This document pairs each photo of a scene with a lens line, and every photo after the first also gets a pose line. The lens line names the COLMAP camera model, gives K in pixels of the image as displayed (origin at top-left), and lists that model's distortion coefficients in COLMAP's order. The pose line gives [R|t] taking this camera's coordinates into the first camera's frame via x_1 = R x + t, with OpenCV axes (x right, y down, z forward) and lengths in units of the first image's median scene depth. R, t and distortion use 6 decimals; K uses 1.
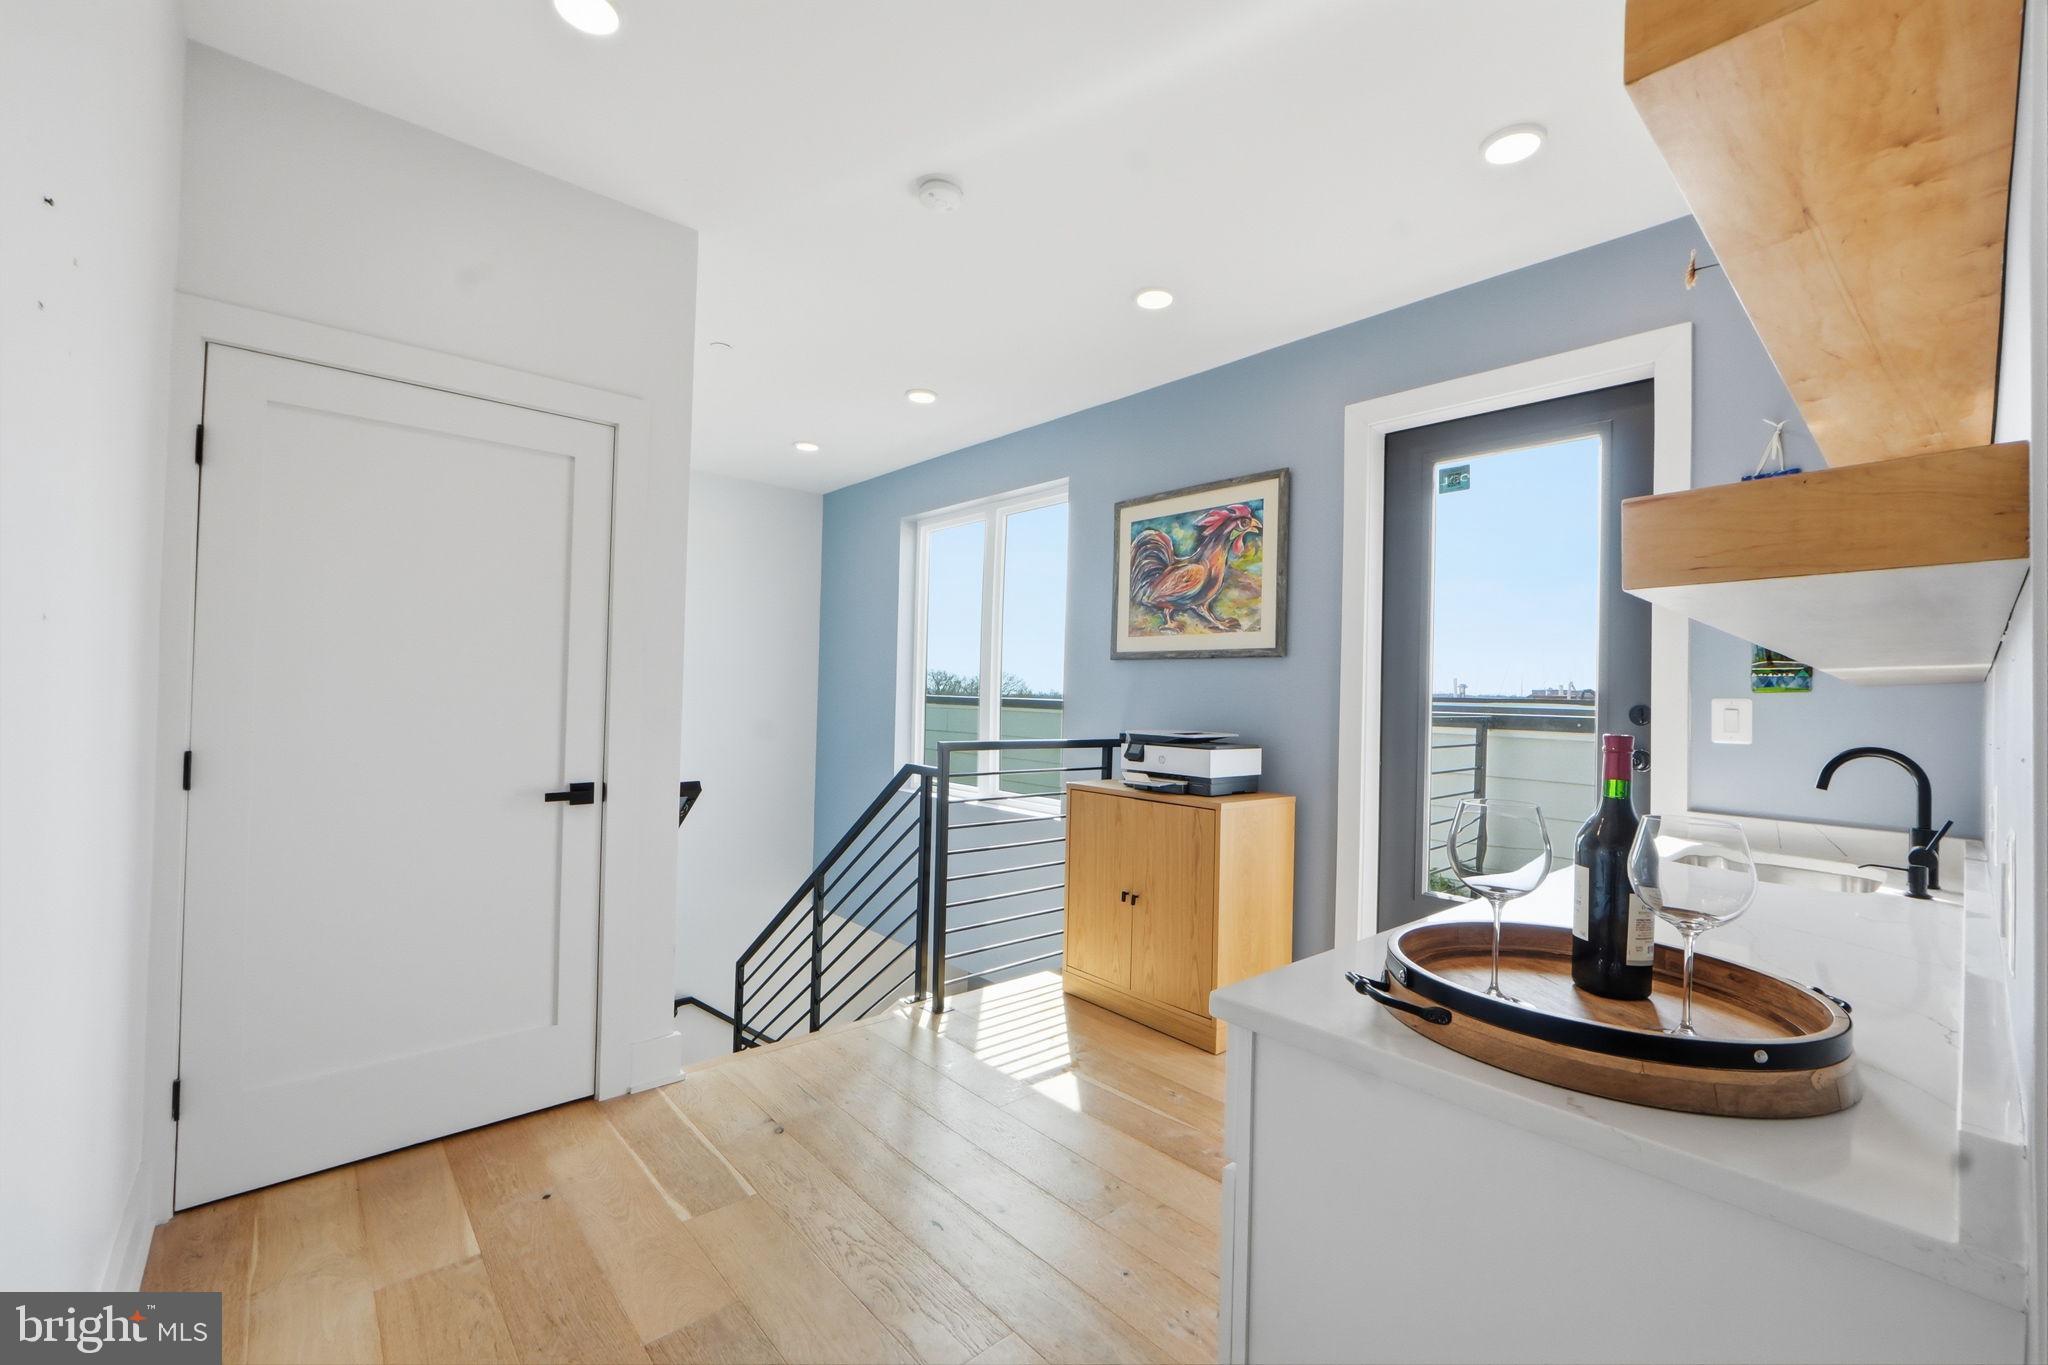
lens RADIAL K [[849.4, 0, 1024.0], [0, 849.4, 682.5], [0, 0, 1]] dist [-0.001863, 0.000004]
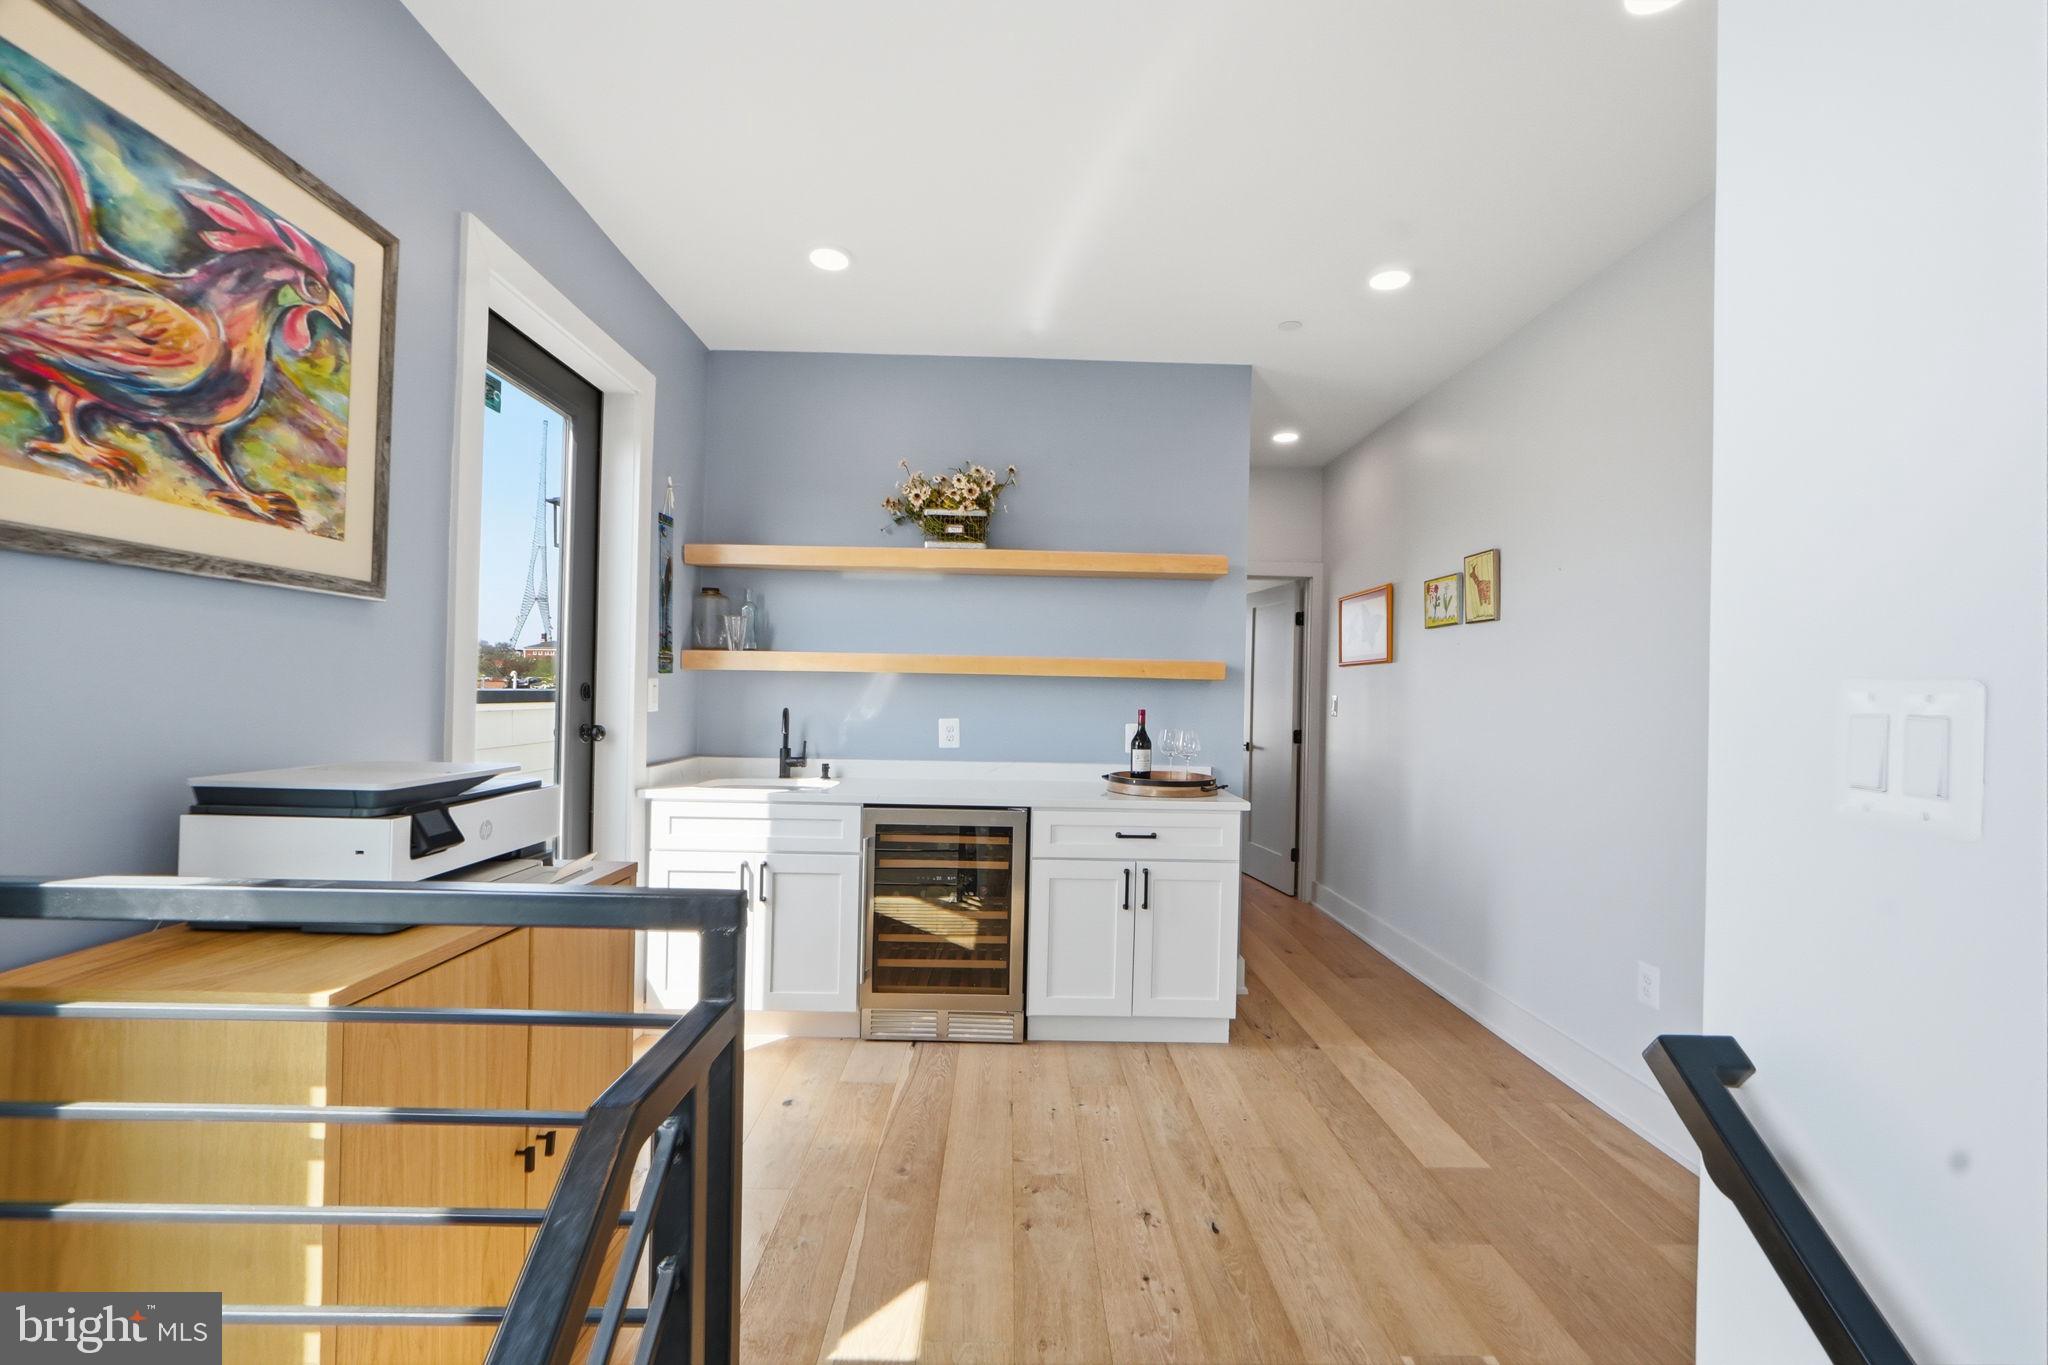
lens RADIAL K [[849.4, 0, 1024.0], [0, 849.4, 682.5], [0, 0, 1]] dist [-0.001863, 0.000004]
pose [[-0.759008, -0.037452, 0.650003, -0.311359], [-0.052160, 0.998633, -0.003367, 0.000430], [-0.648988, -0.036459, -0.759924, 1.067347]]
